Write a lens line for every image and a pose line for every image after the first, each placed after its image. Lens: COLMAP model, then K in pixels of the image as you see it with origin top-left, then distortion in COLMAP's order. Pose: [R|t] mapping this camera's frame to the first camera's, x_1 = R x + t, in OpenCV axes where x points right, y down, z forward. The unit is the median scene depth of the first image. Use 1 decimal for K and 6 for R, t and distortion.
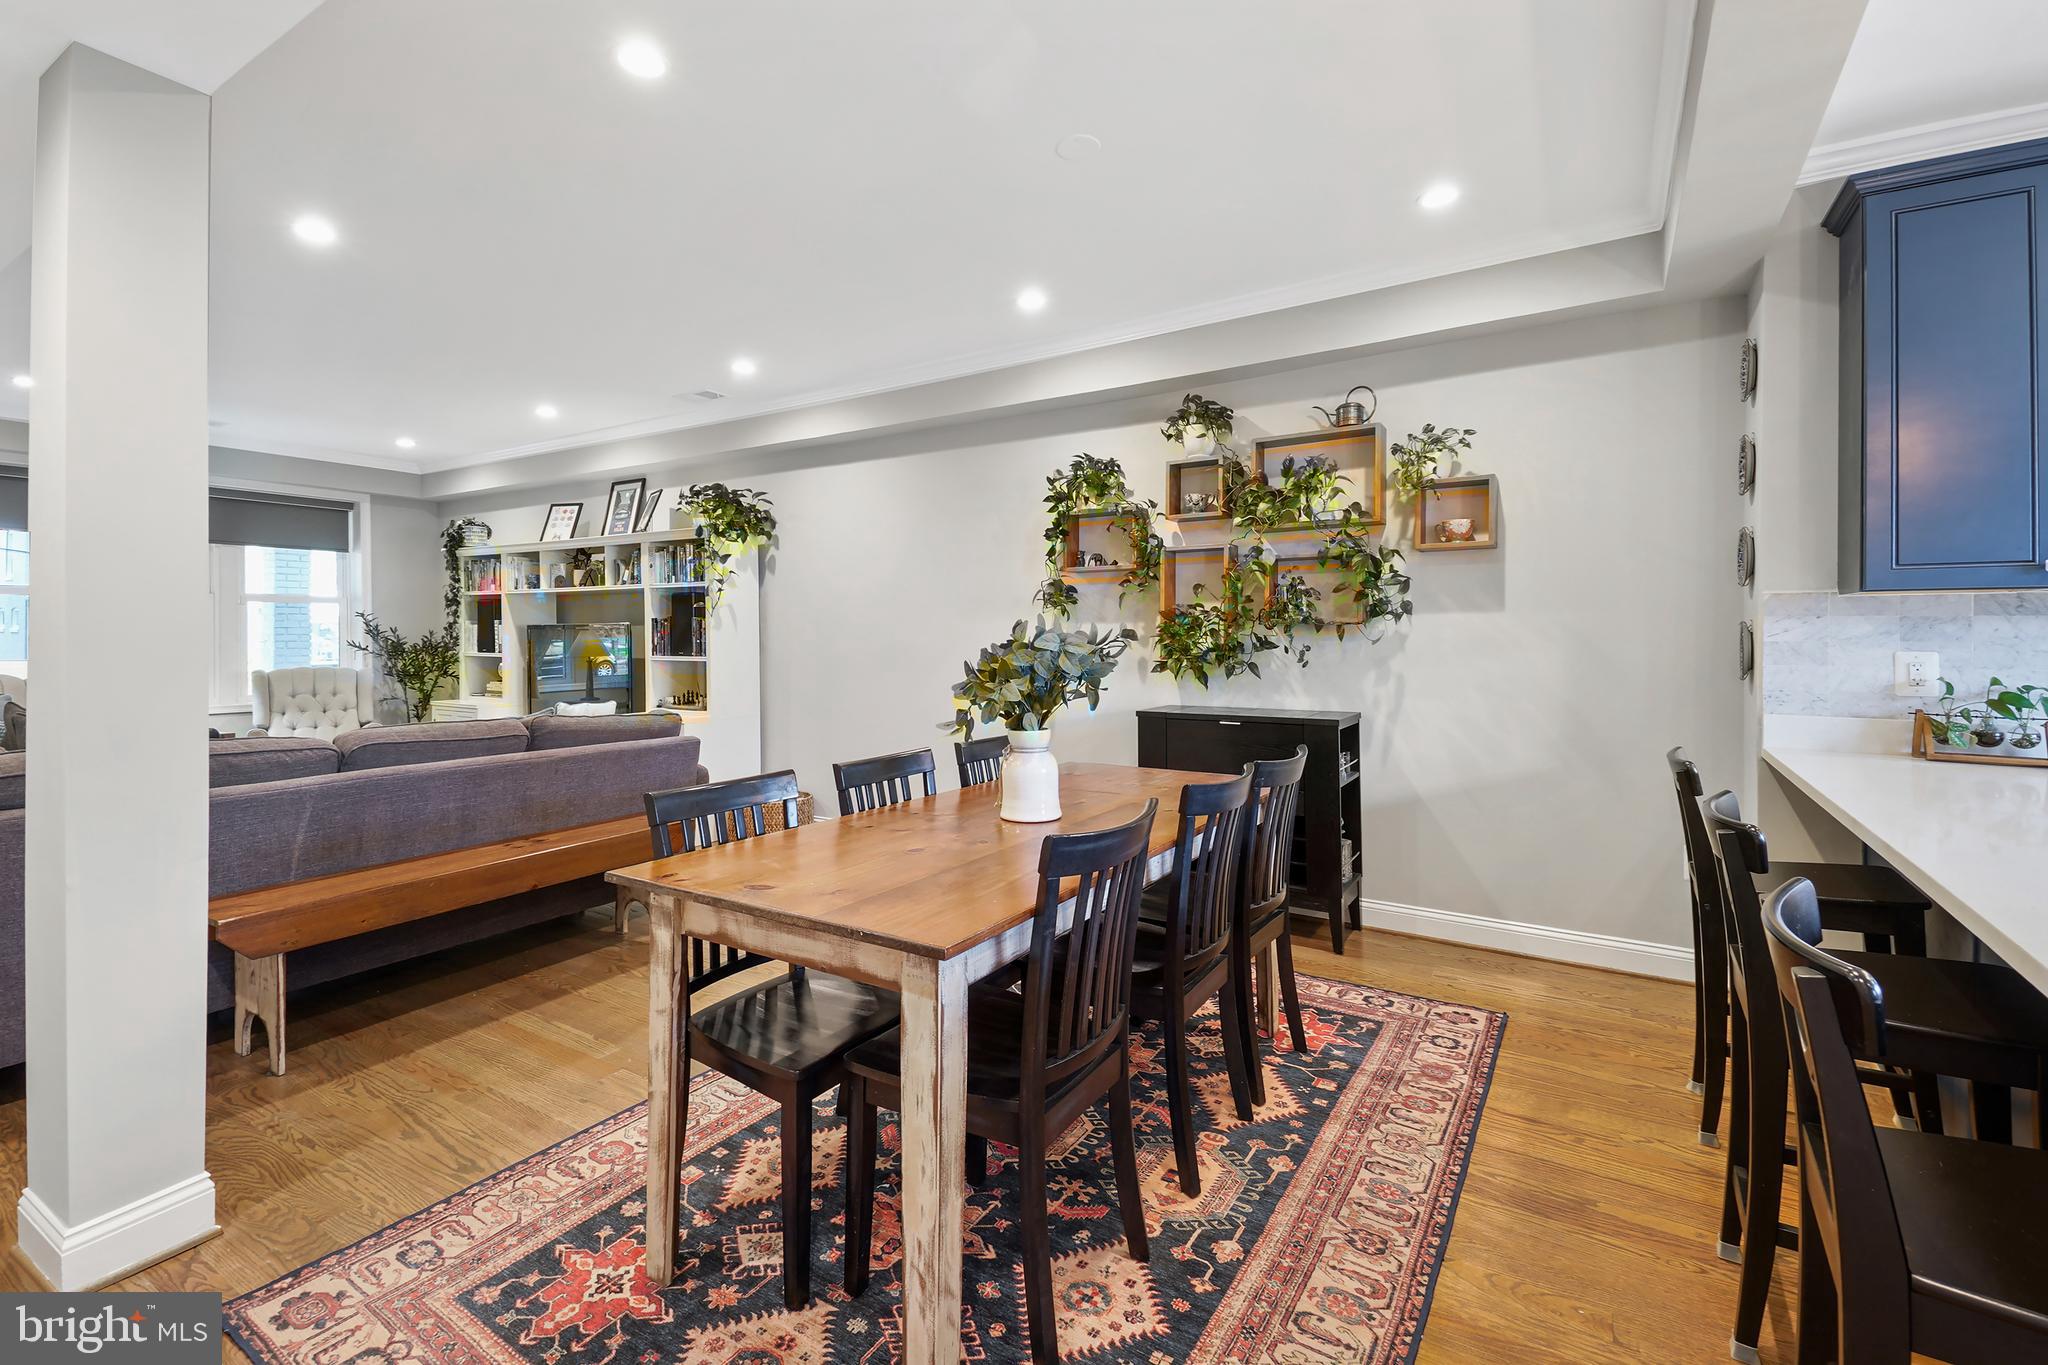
lens RADIAL K [[892.2, 0, 1023.2], [0, 892.2, 637.0], [0, 0, 1]] dist [0.076421, -0.035030]
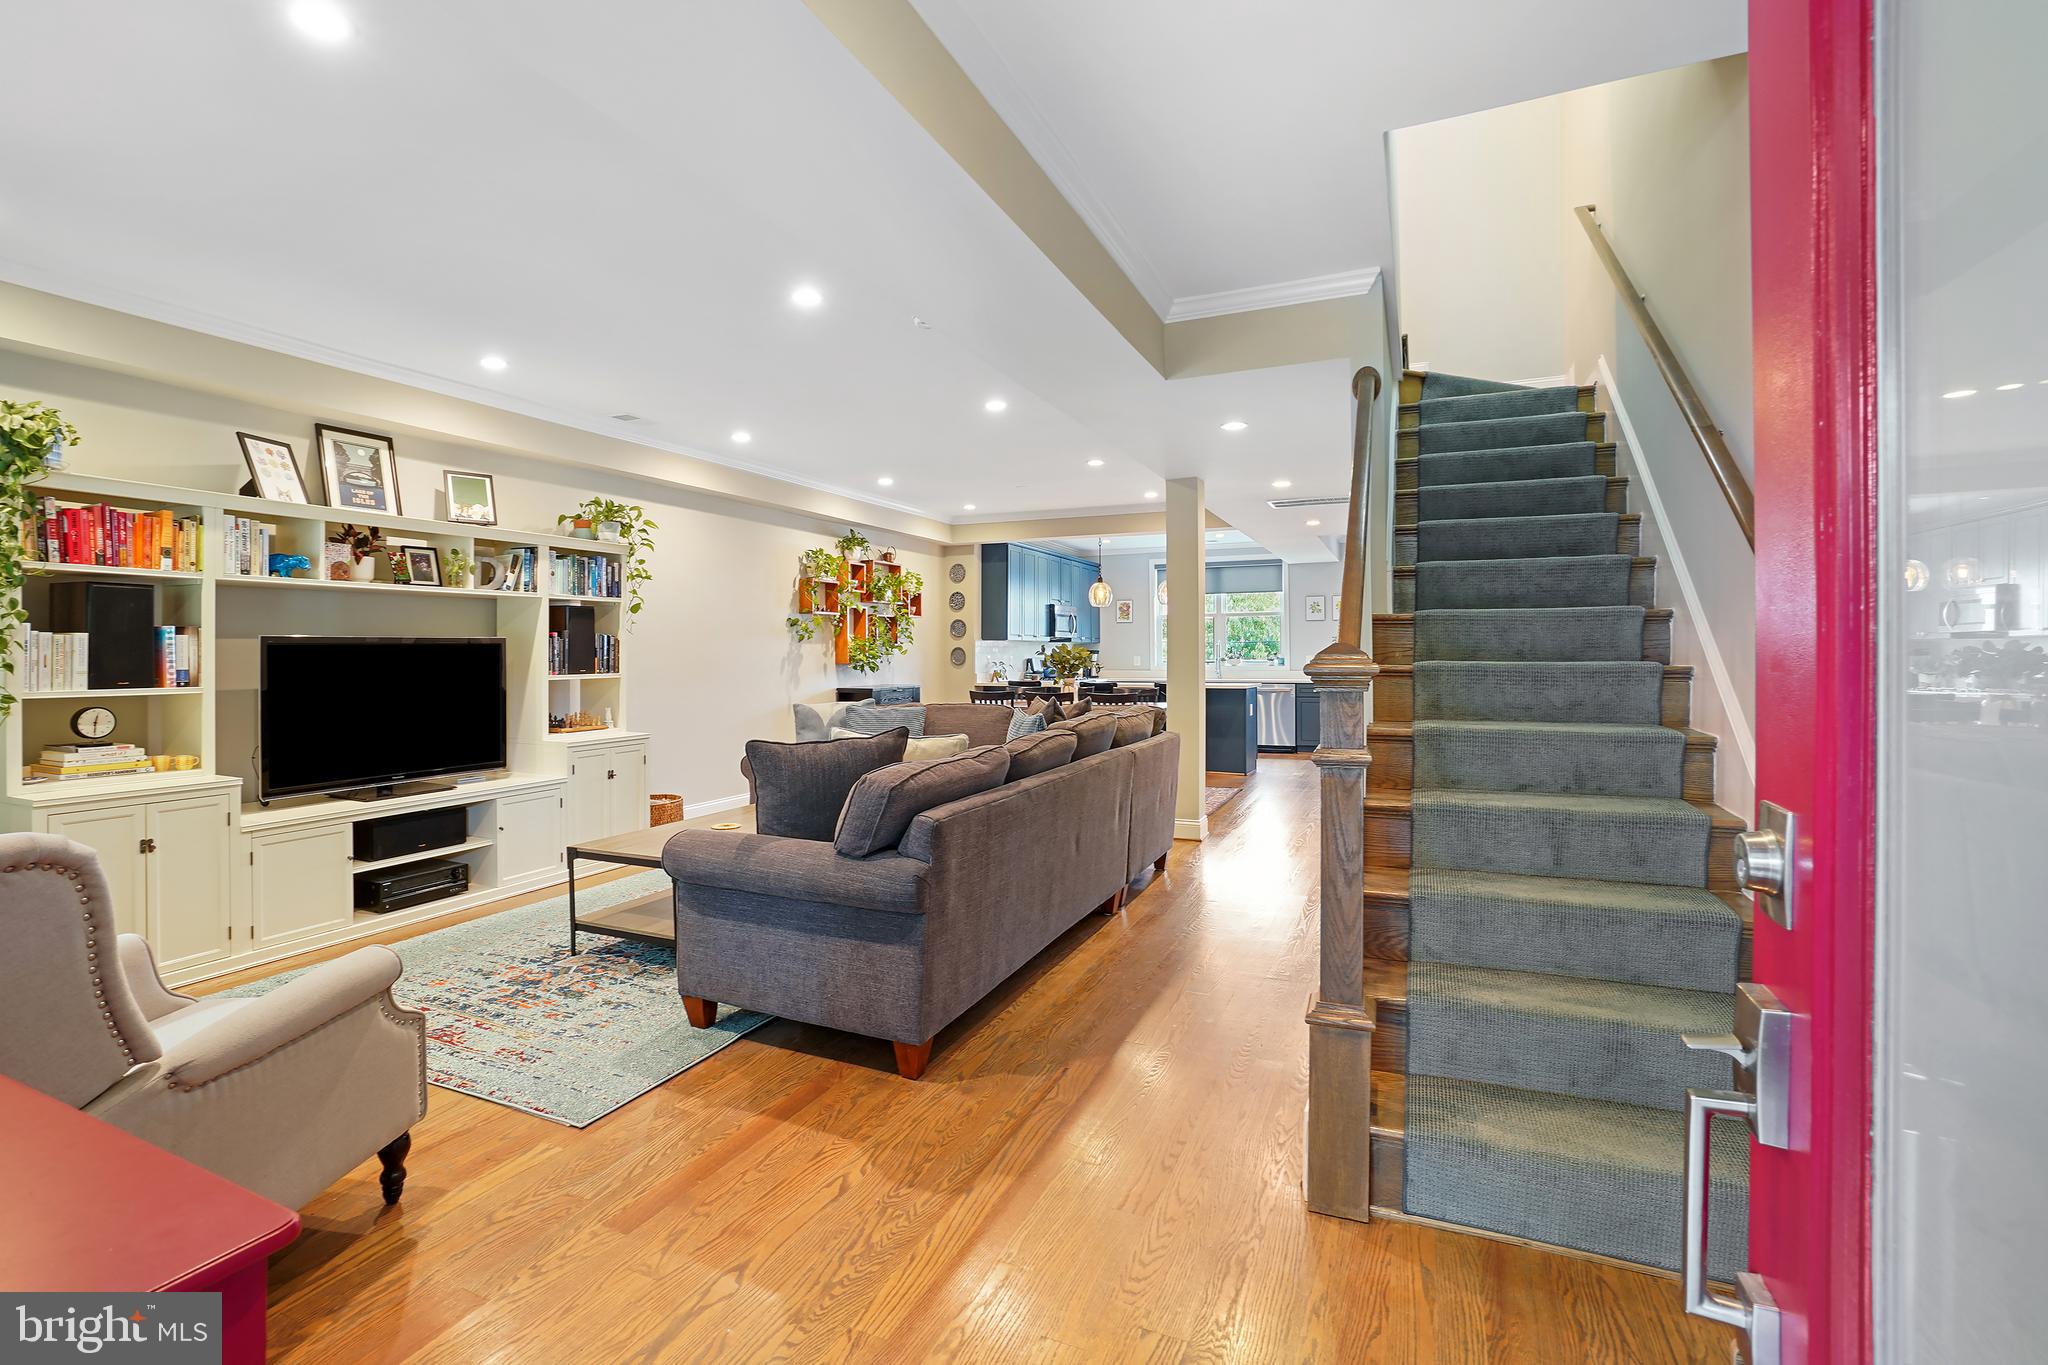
lens RADIAL K [[910.8, 0, 1013.4], [0, 910.8, 655.6], [0, 0, 1]] dist [-0.068774, 0.020088]
pose [[-0.145279, -0.004431, 0.989381, -2.042158], [0.004588, 0.999976, 0.005152, -0.002223], [-0.989380, 0.005288, -0.145255, 1.042489]]
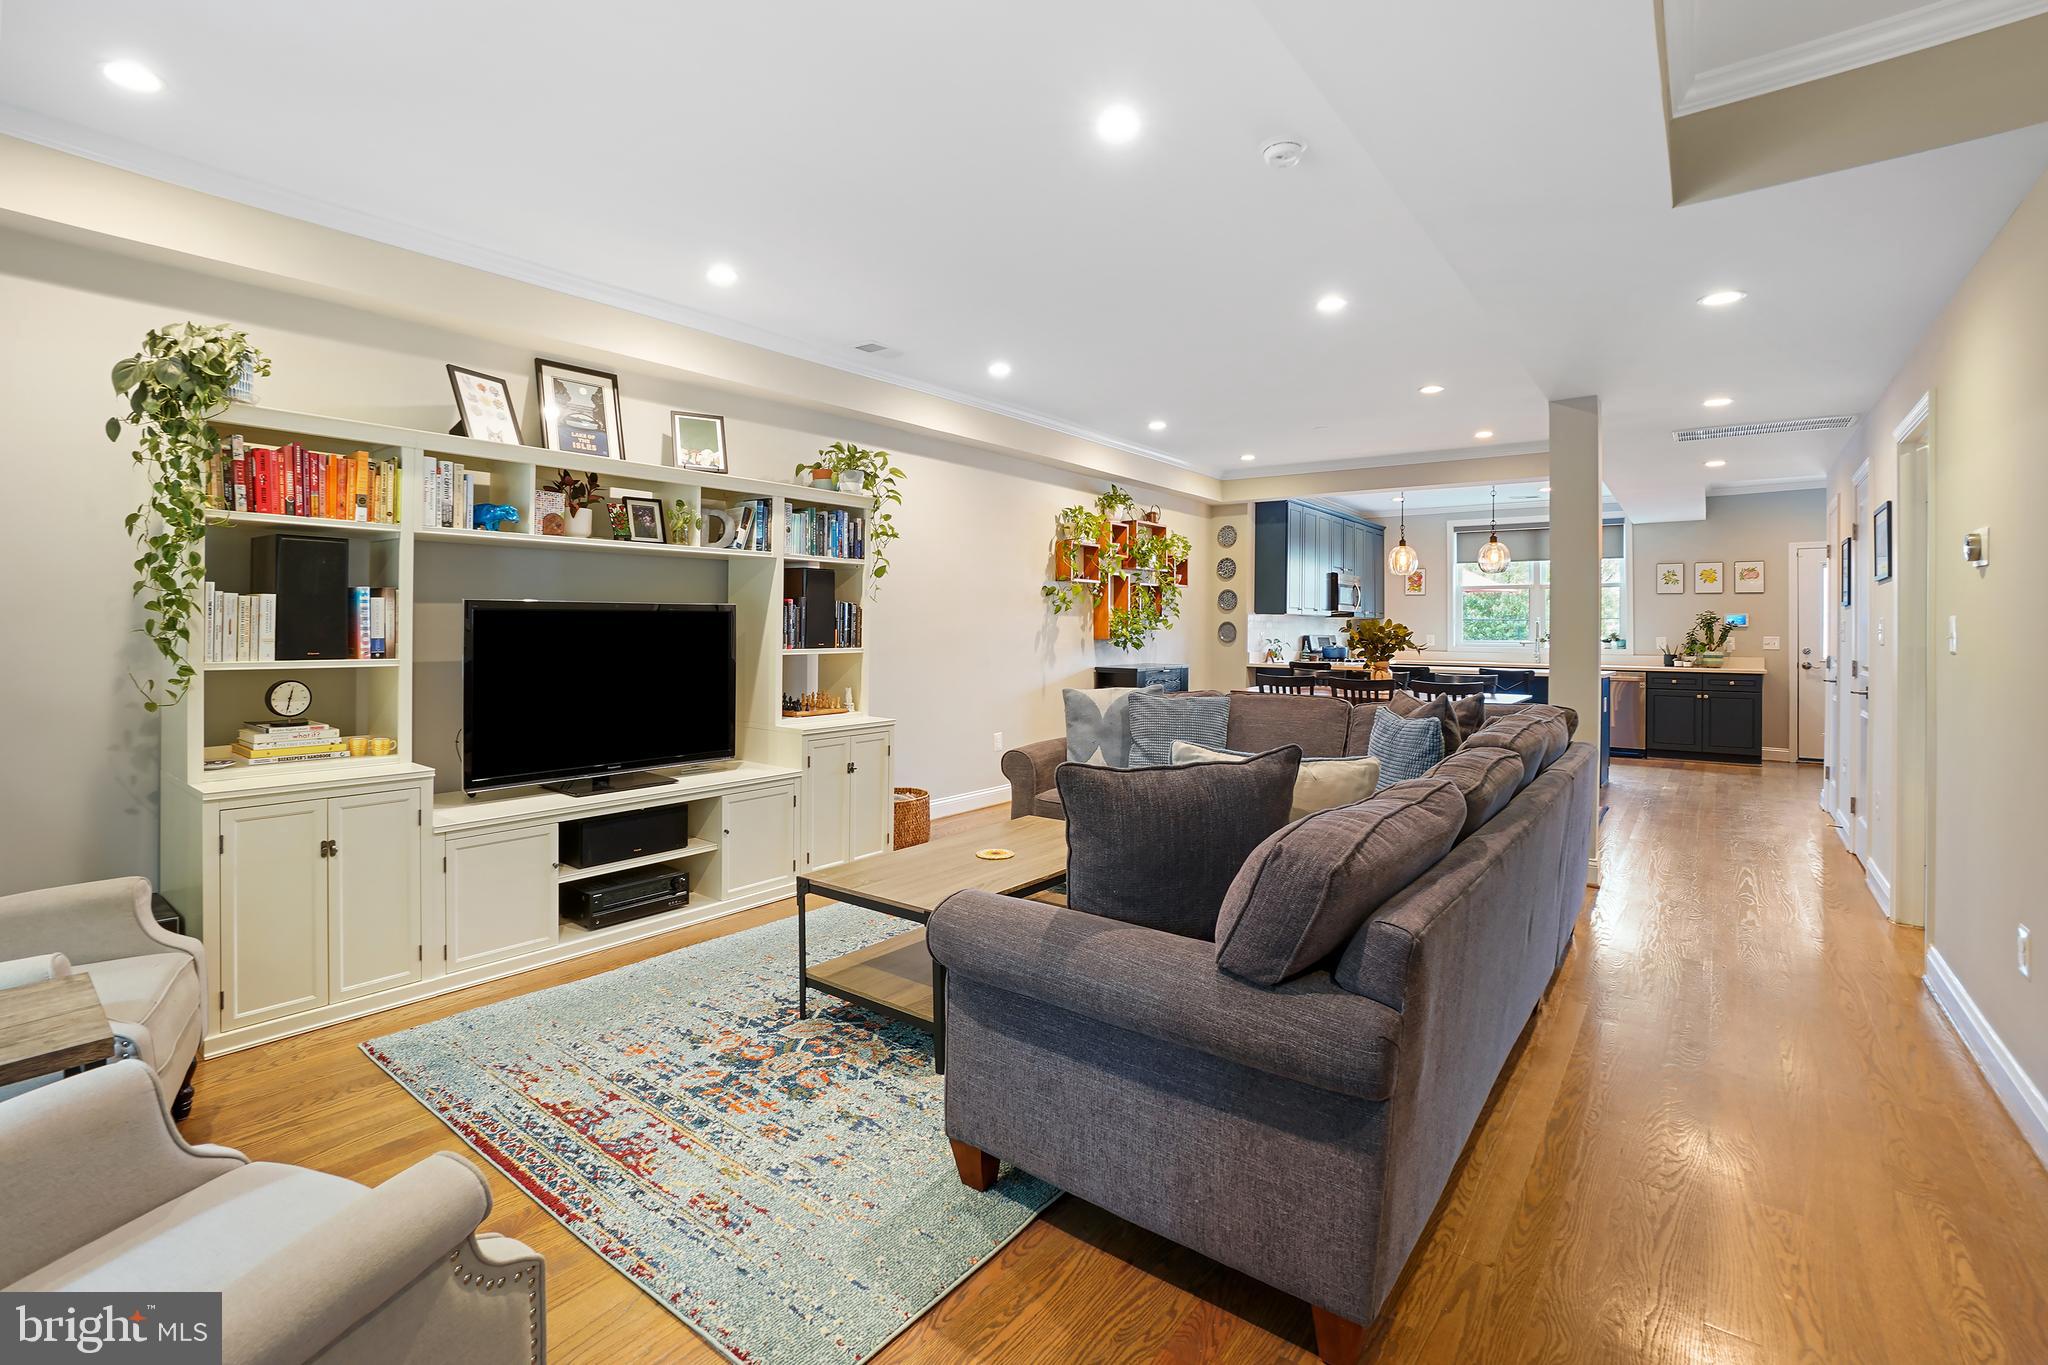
lens RADIAL K [[918.5, 0, 1007.8], [0, 918.5, 639.8], [0, 0, 1]] dist [-0.051620, 0.000382]
pose [[0.103183, -0.015320, 0.994544, -1.751588], [-0.006283, 0.999851, 0.016054, -0.001761], [-0.994643, -0.007905, 0.103071, 1.129555]]
